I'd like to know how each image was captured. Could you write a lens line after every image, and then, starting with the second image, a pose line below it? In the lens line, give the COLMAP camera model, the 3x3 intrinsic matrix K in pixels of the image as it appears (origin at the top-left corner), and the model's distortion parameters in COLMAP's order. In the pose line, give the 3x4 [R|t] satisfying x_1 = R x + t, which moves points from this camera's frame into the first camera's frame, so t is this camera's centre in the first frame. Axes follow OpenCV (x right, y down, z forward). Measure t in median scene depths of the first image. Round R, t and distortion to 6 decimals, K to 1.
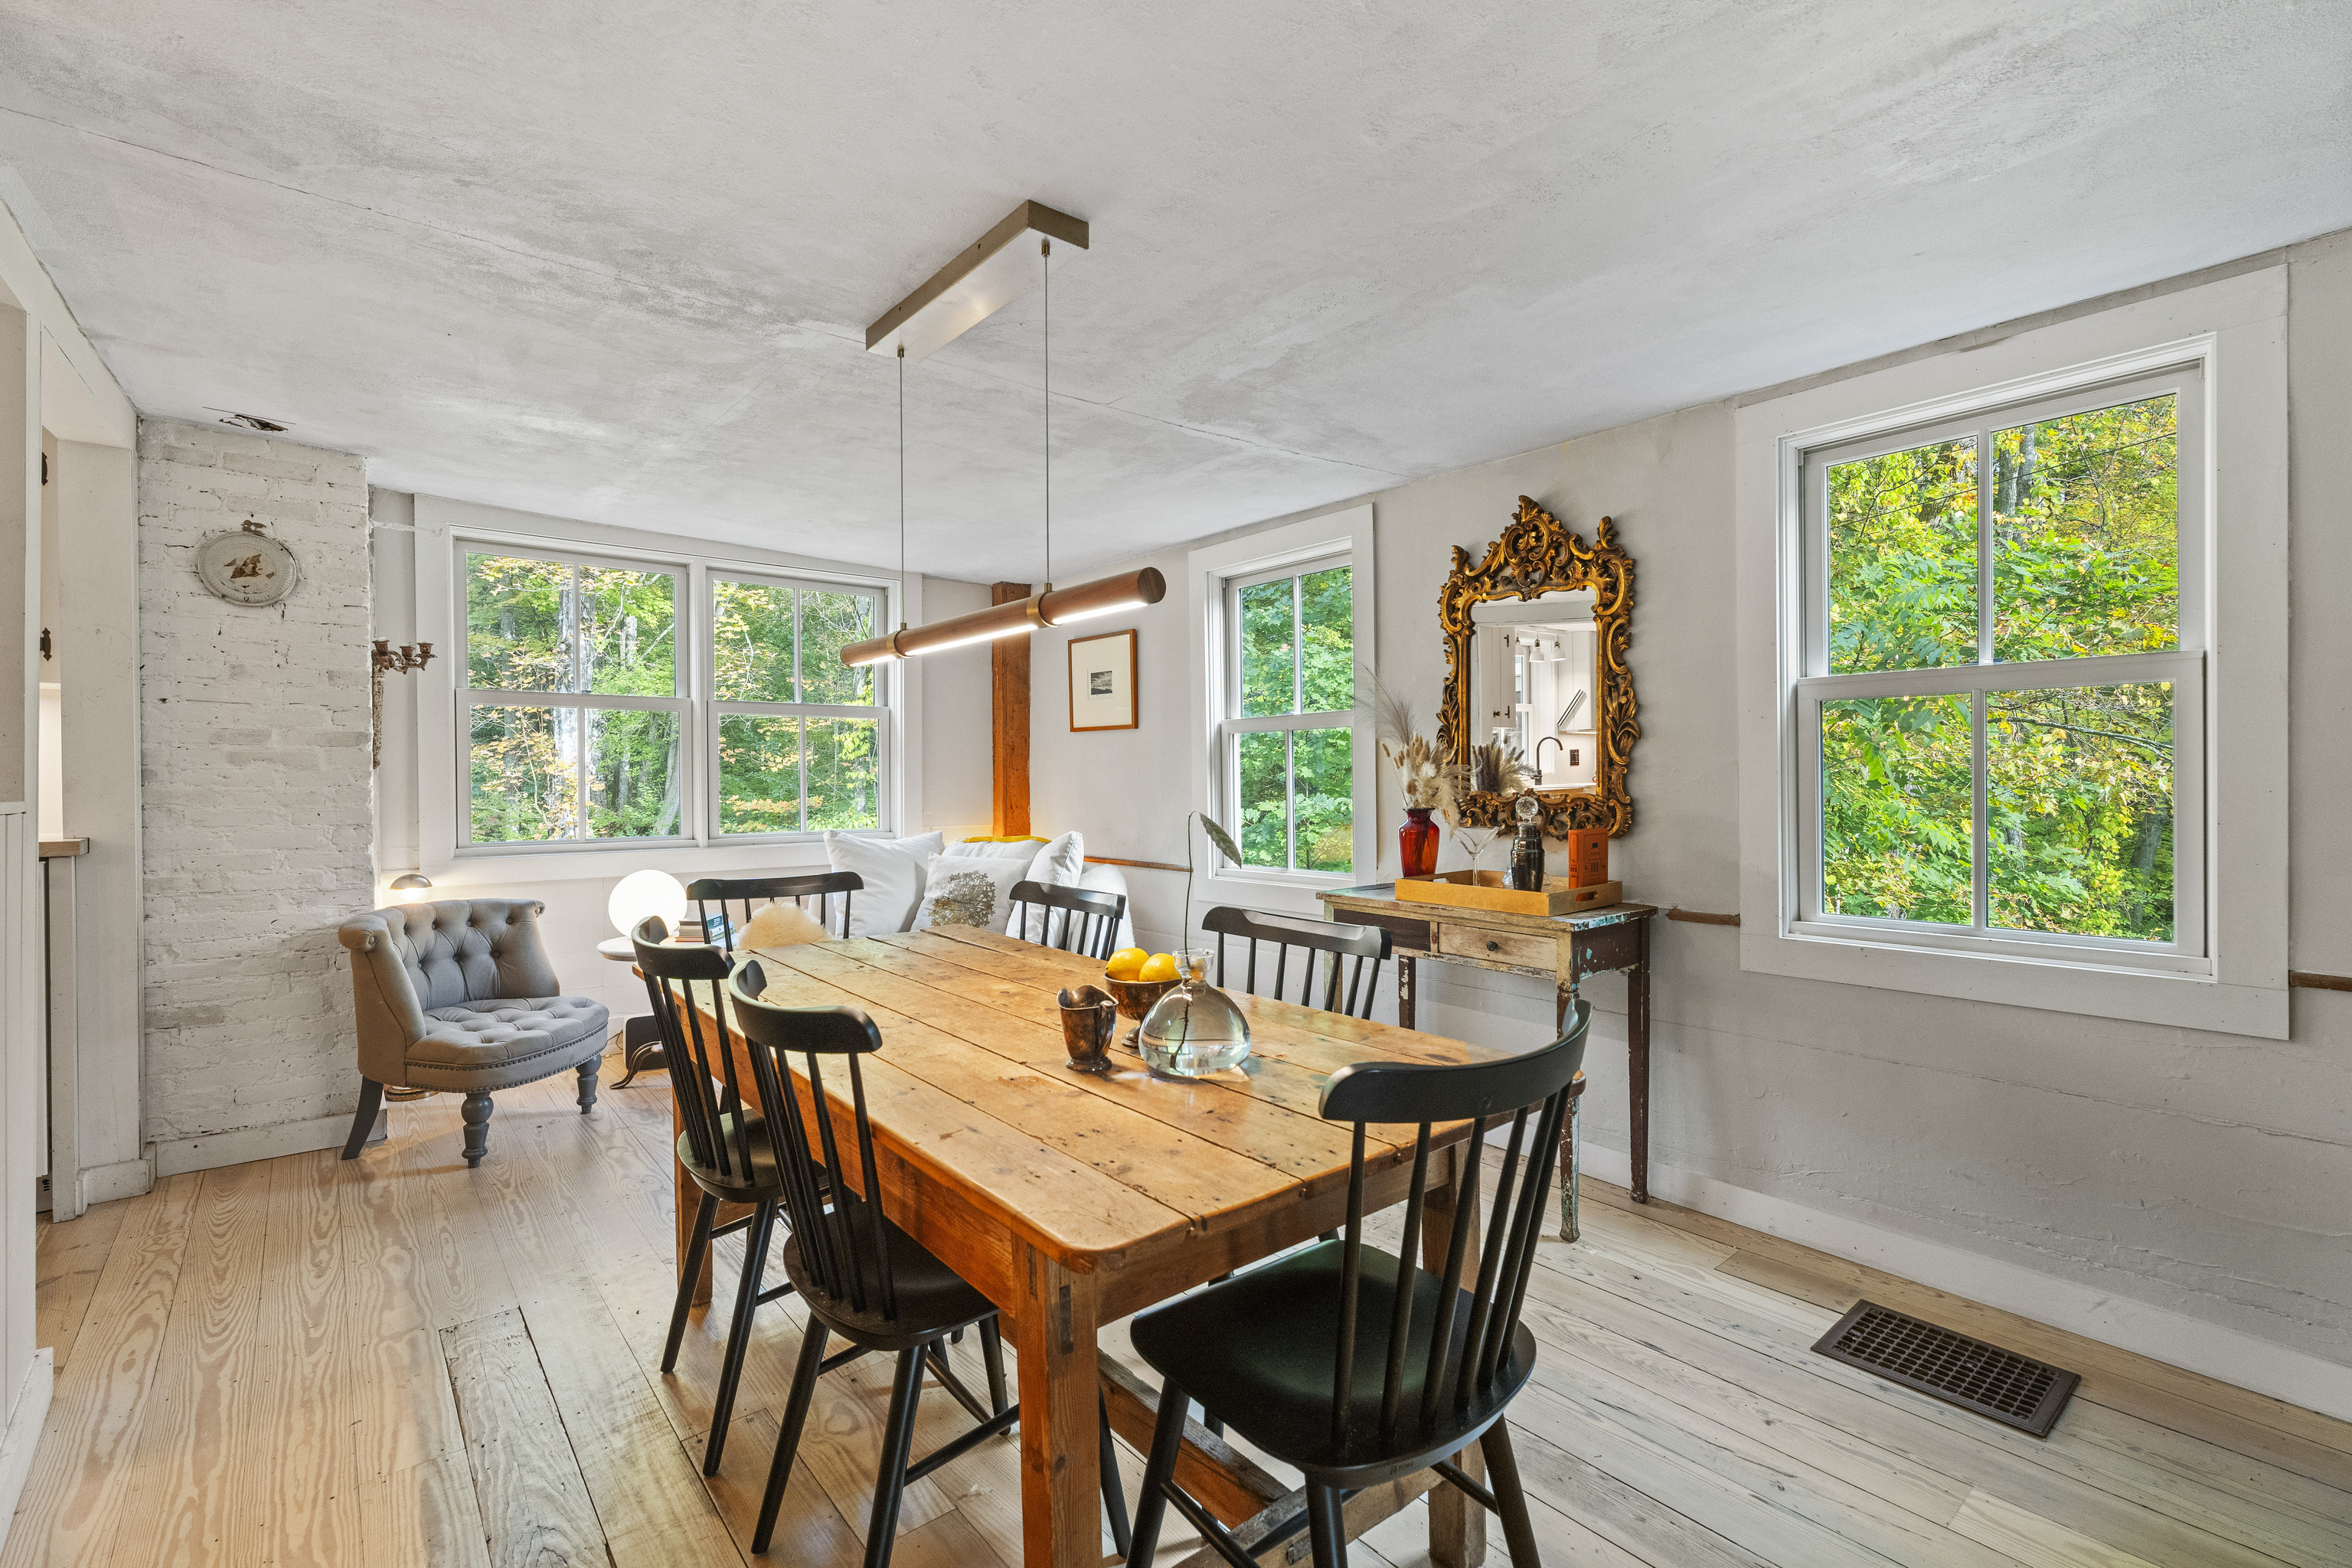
lens RADIAL K [[1049.6, 0, 1169.9], [0, 1049.6, 780.5], [0, 0, 1]] dist [-0.000369, -0.000804]
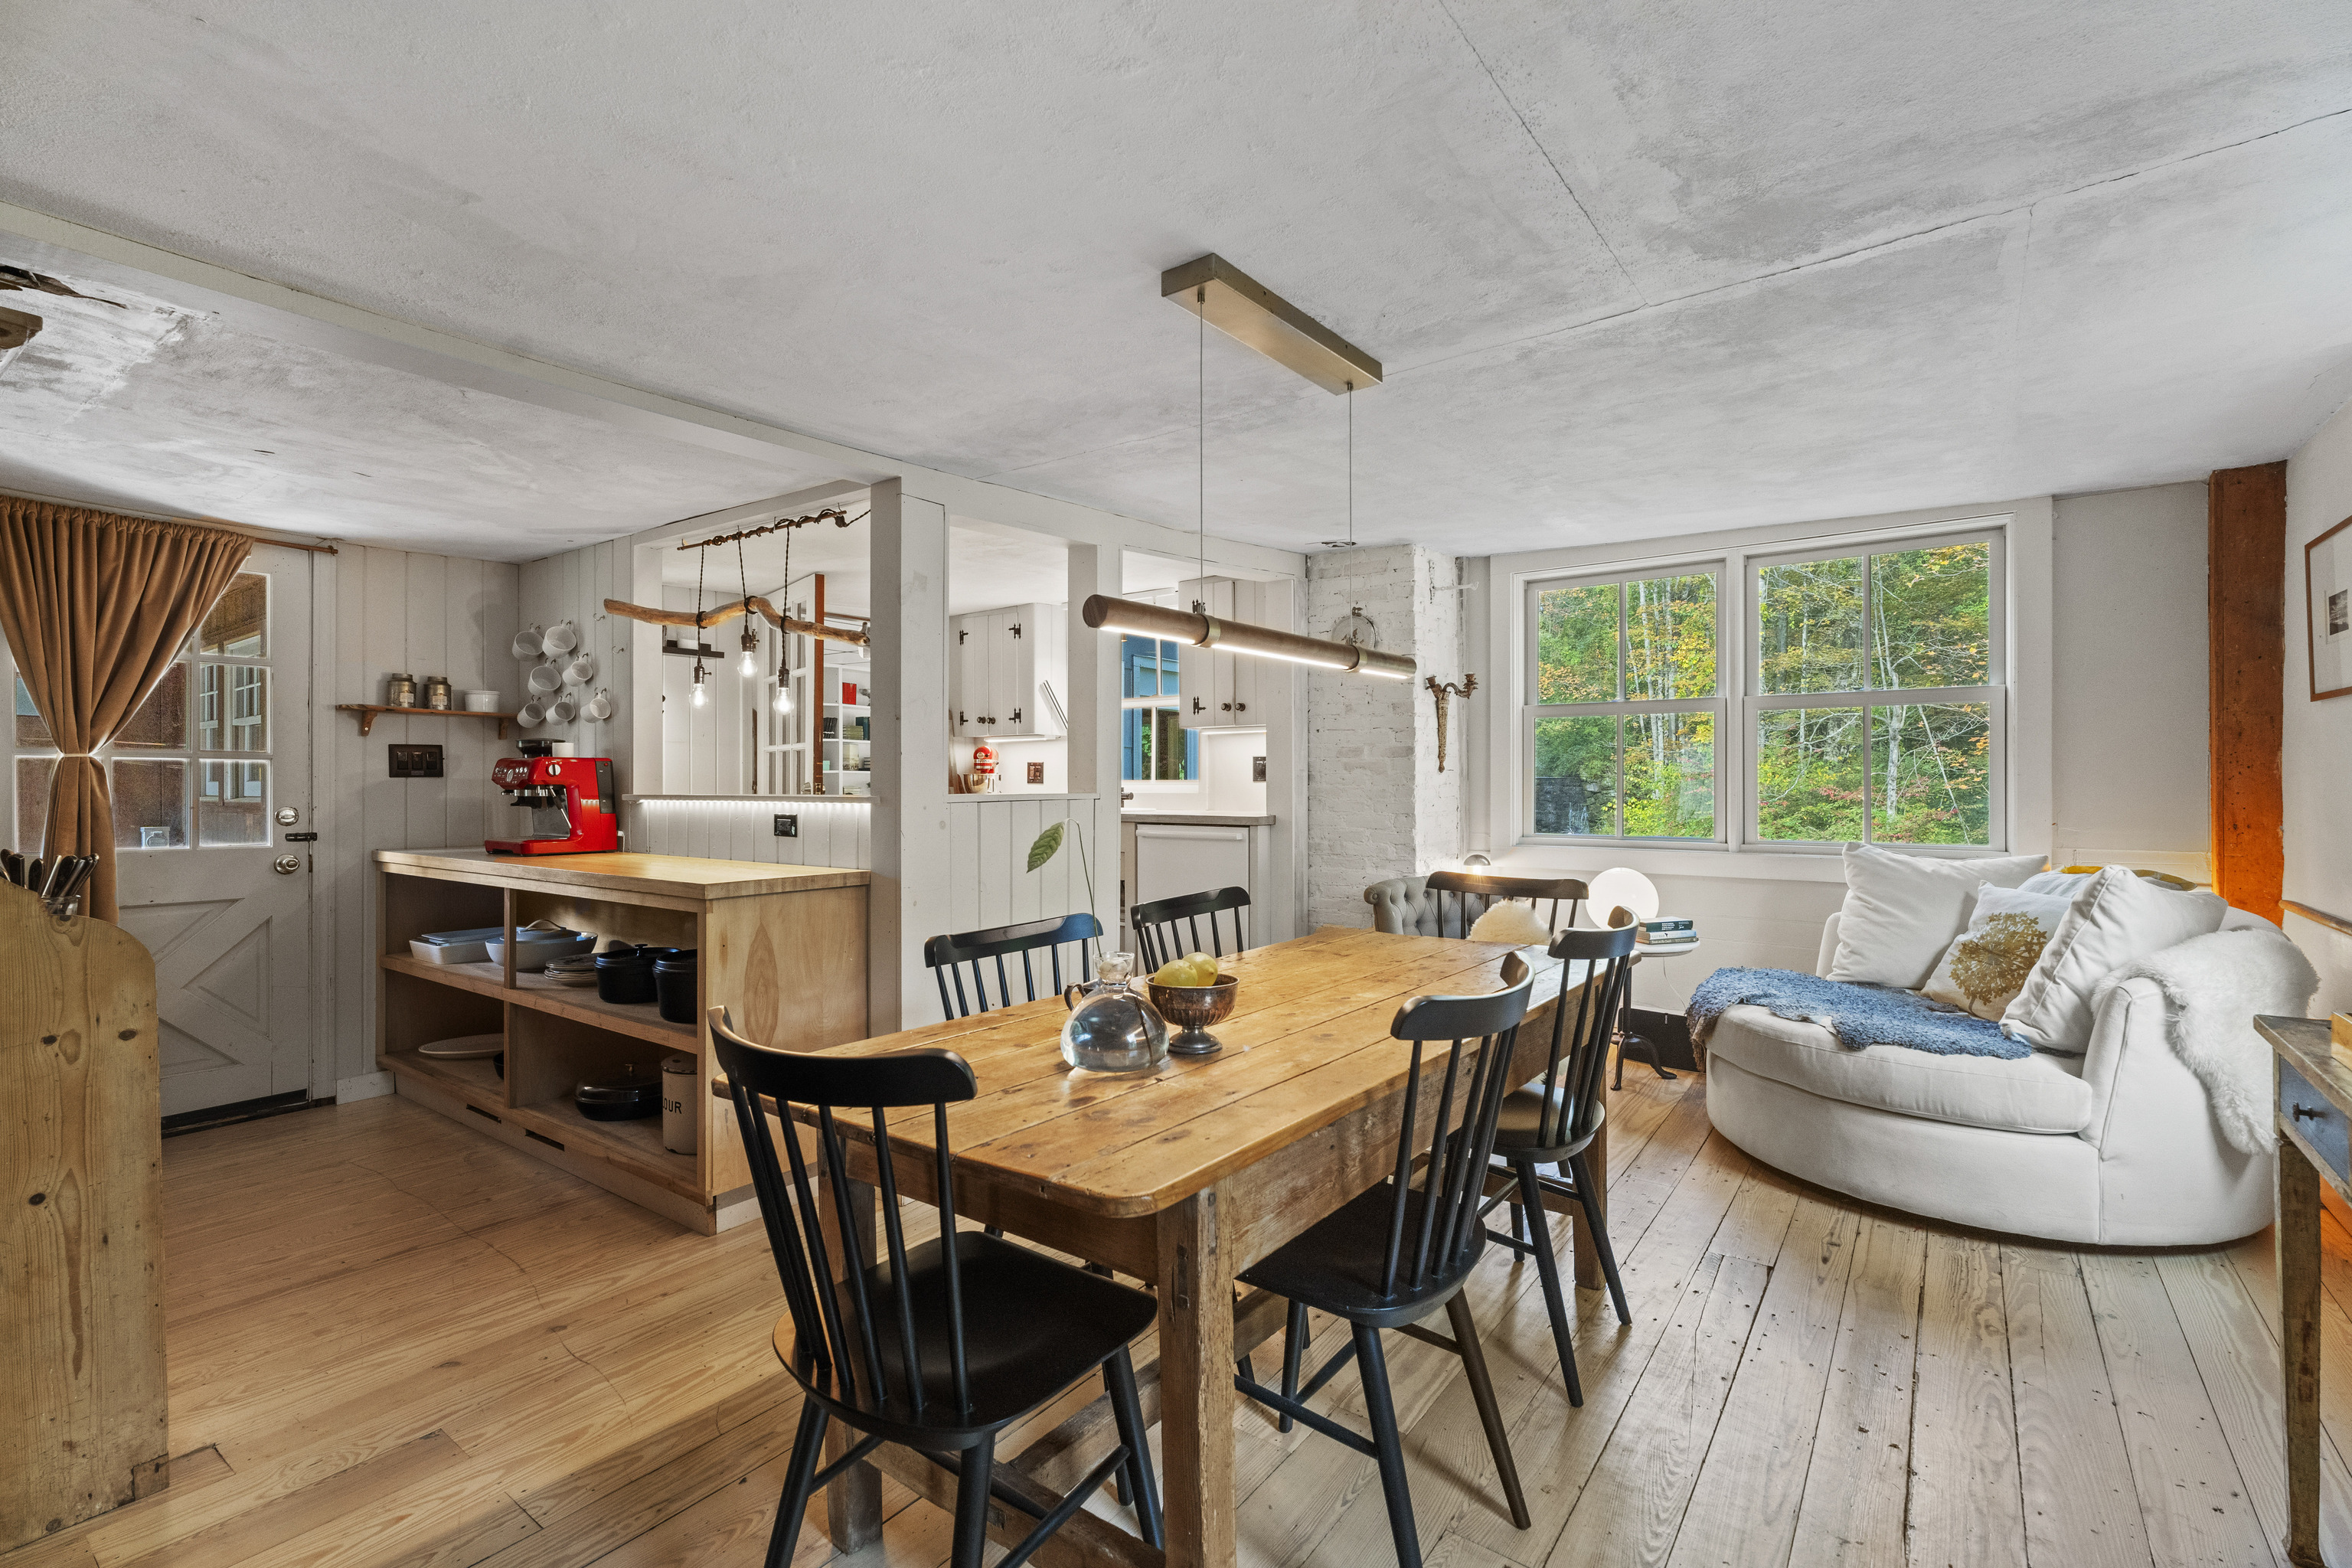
lens RADIAL K [[1049.6, 0, 1171.7], [0, 1049.6, 781.1], [0, 0, 1]] dist [-0.000369, -0.000804]
pose [[0.238625, 0.004076, -0.971103, 0.515814], [-0.000156, 0.999991, 0.004159, -0.006749], [0.971112, -0.000841, 0.238624, 0.396553]]
